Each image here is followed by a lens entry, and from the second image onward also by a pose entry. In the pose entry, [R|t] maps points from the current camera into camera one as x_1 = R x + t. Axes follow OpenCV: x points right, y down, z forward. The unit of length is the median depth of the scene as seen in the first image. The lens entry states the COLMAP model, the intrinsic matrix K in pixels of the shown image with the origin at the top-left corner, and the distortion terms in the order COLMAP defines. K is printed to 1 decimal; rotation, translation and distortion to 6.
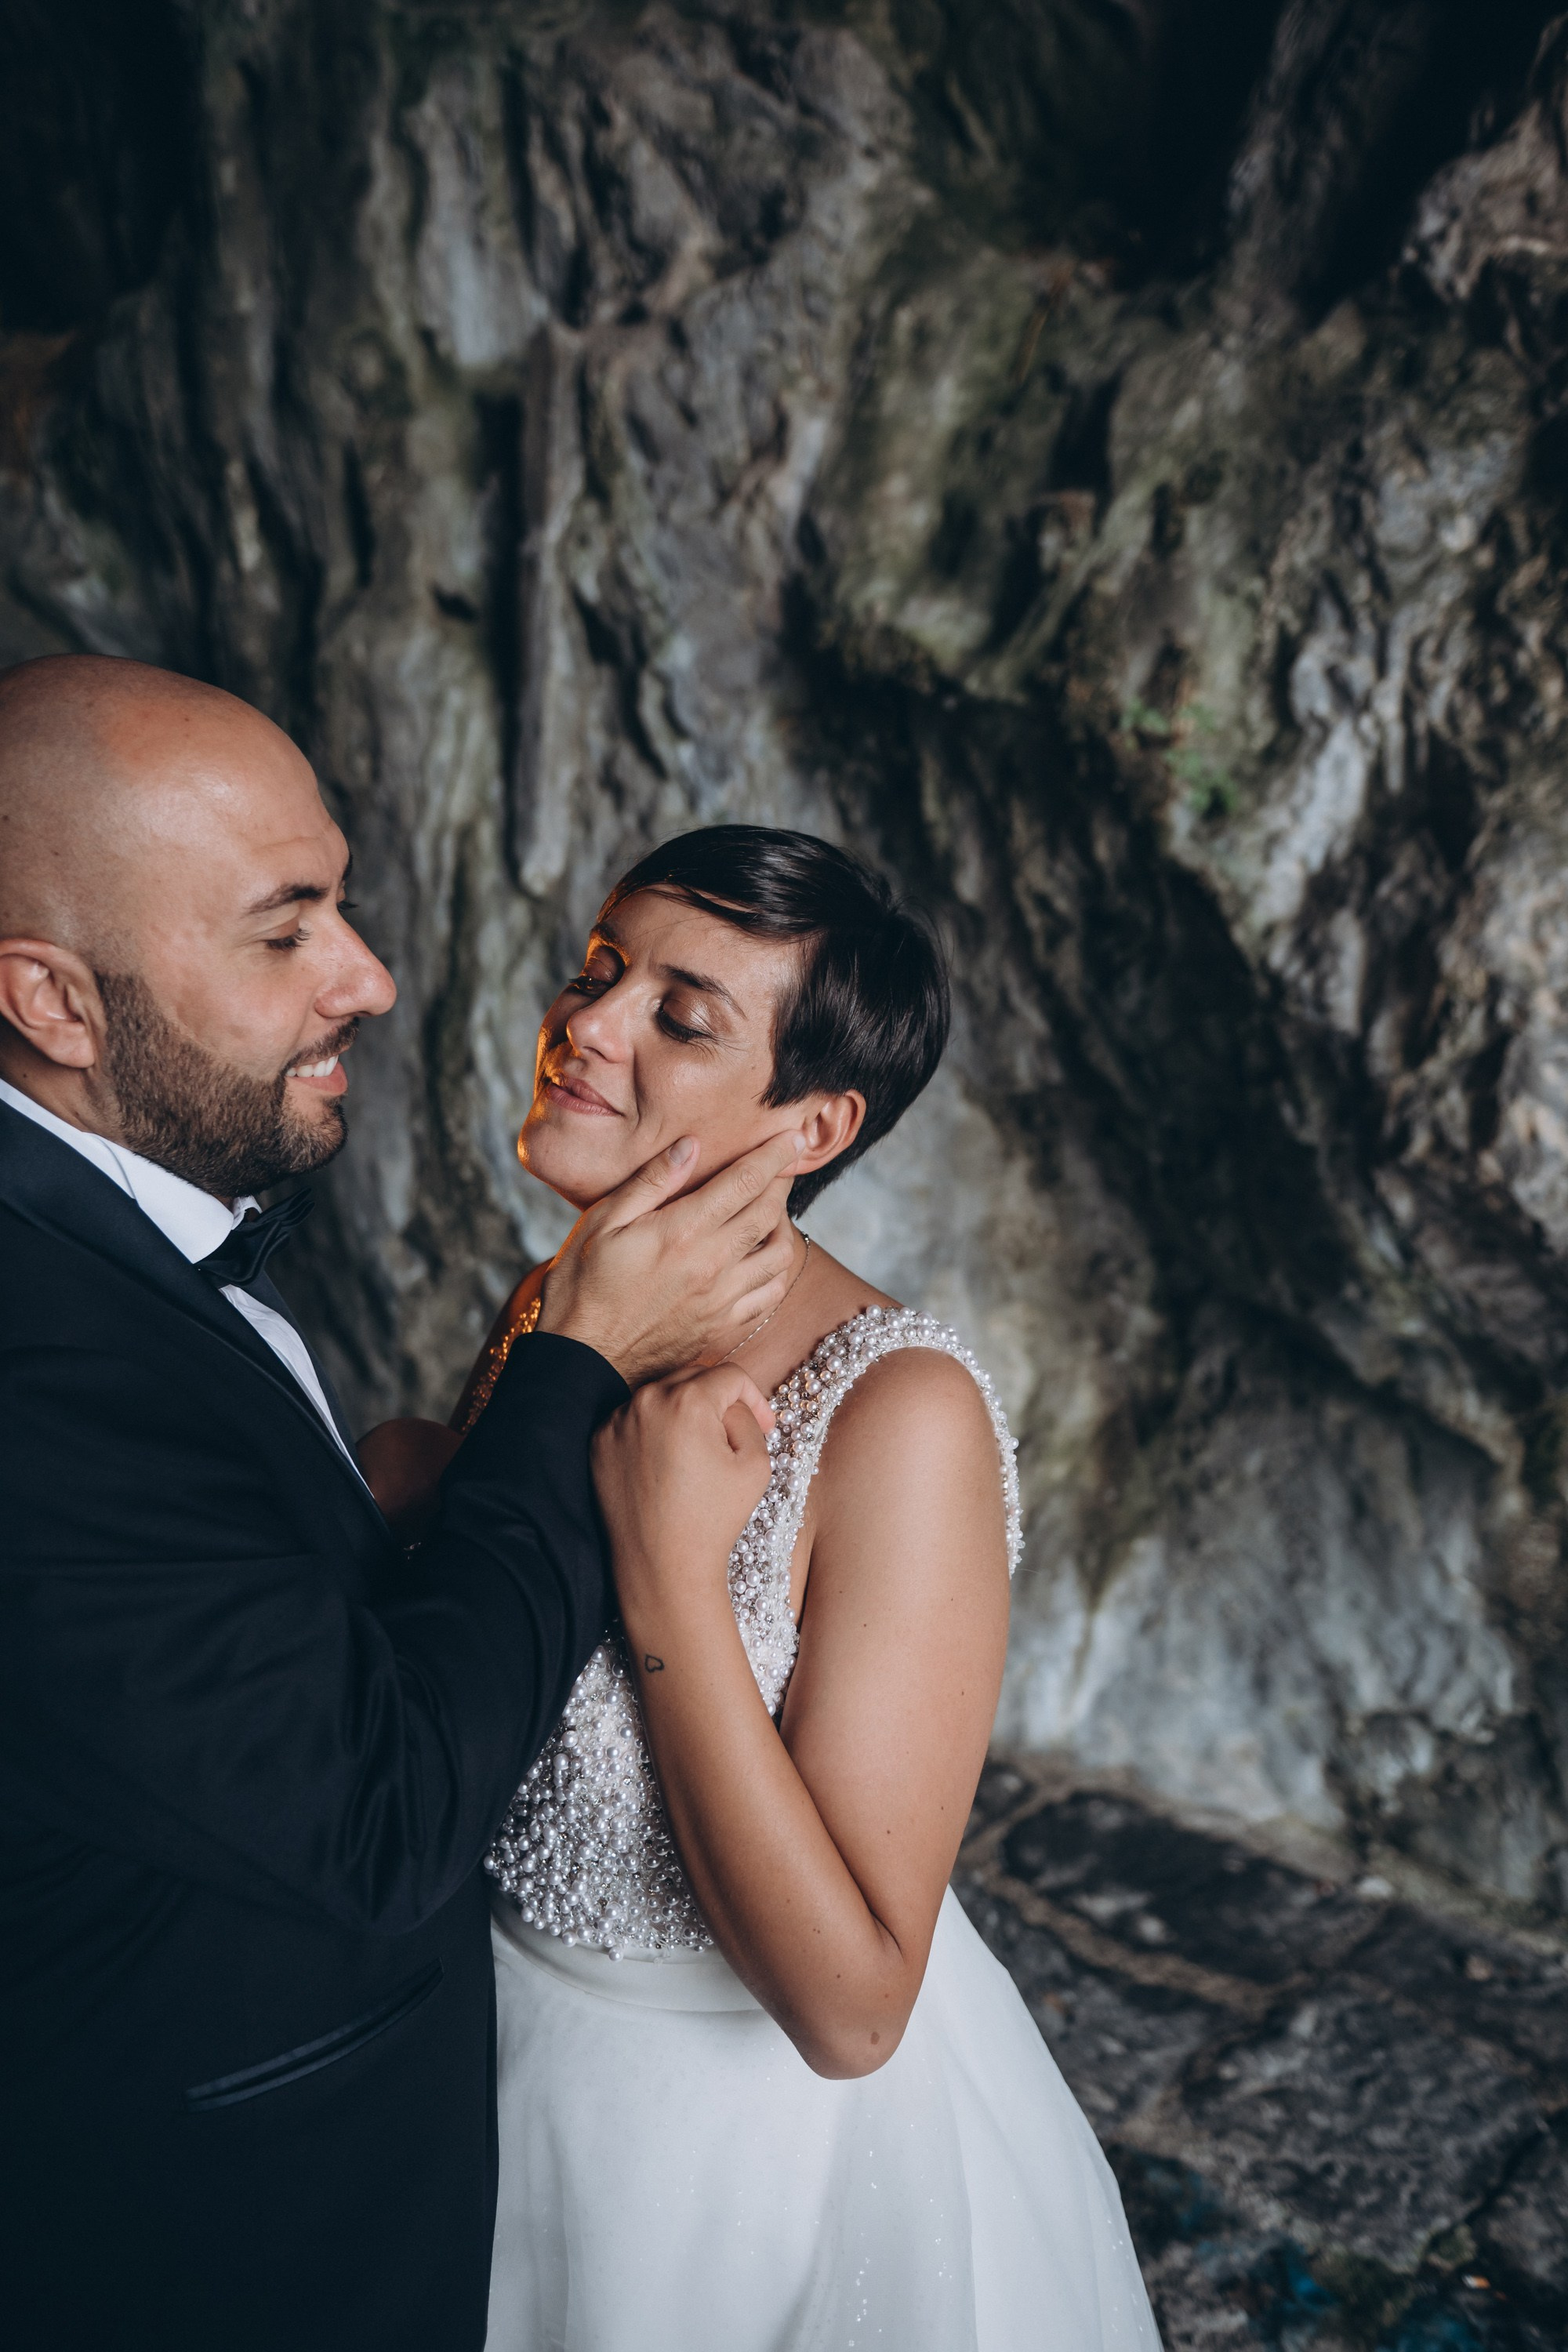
lens RADIAL K [[1771.5, 0, 785.7], [0, 1771.5, 1146.2], [0, 0, 1]] dist [-0.038304, 0.008637]
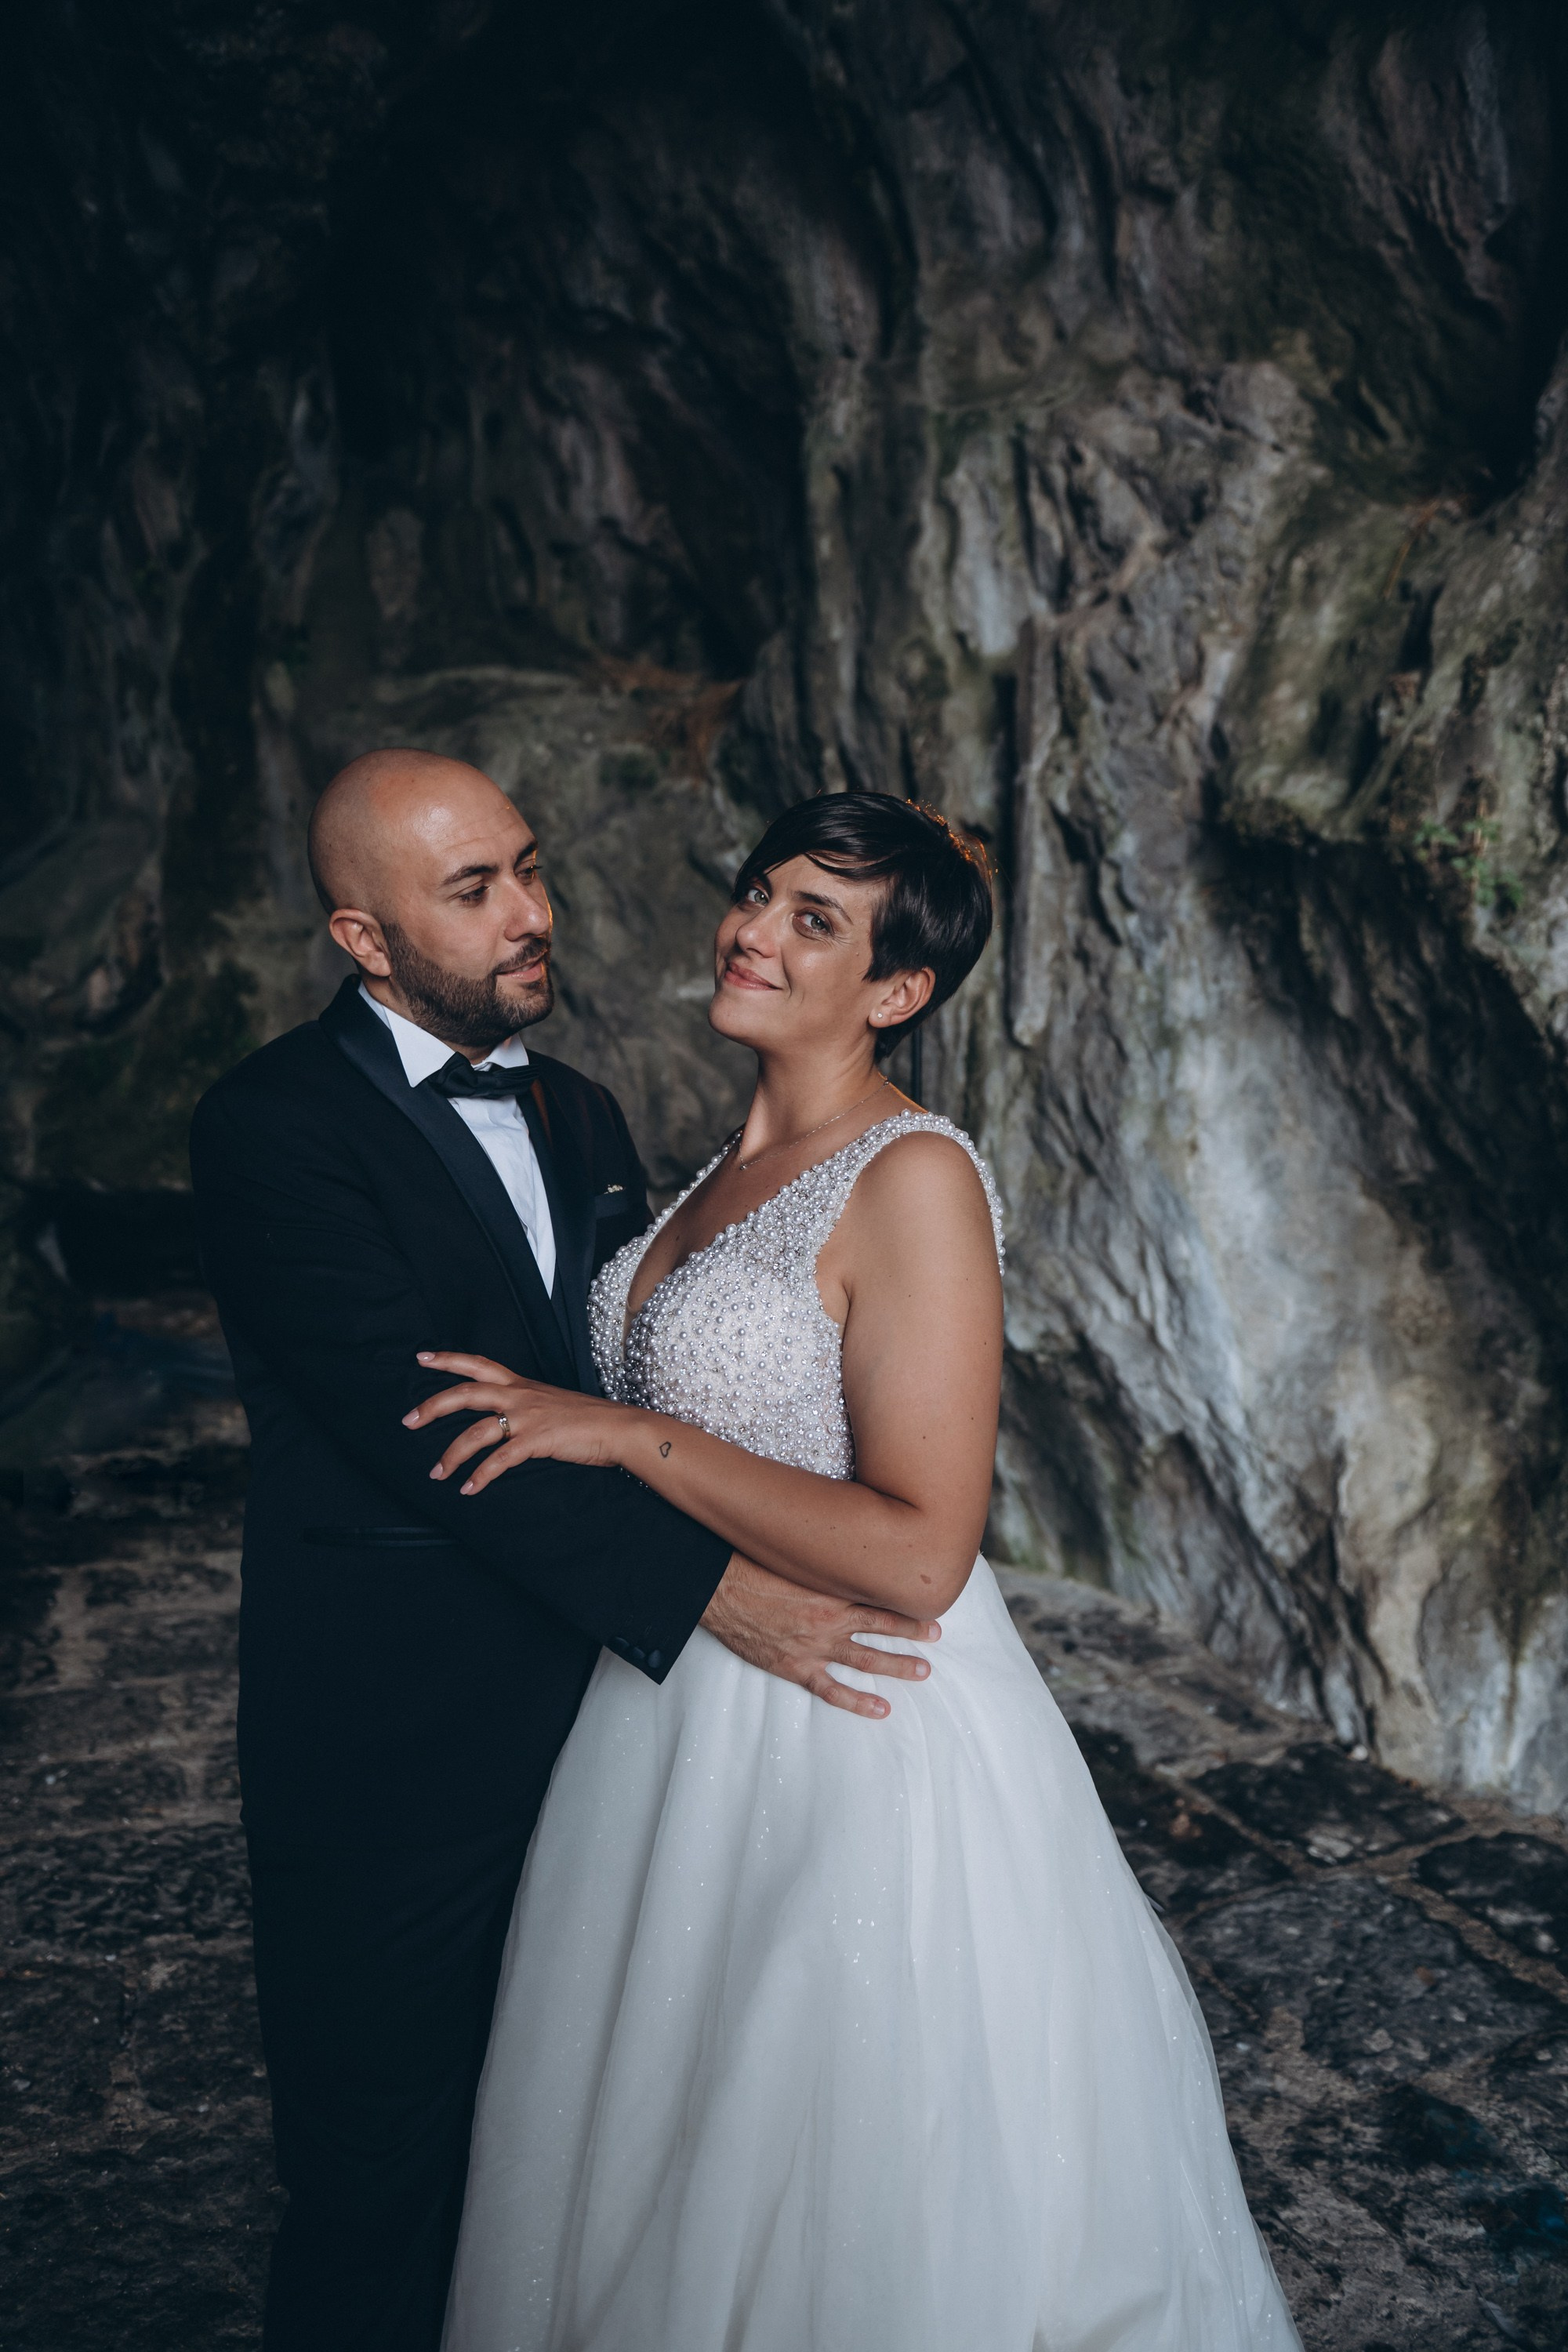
lens RADIAL K [[1612.2, 0, 784.0], [0, 1612.2, 1176.0], [0, 0, 1]] dist [-0.049507, -0.003170]
pose [[0.918720, -0.006487, -0.394857, 0.166324], [-0.048129, 0.990573, -0.128255, 0.114154], [0.391967, 0.136834, 0.909746, -0.106118]]
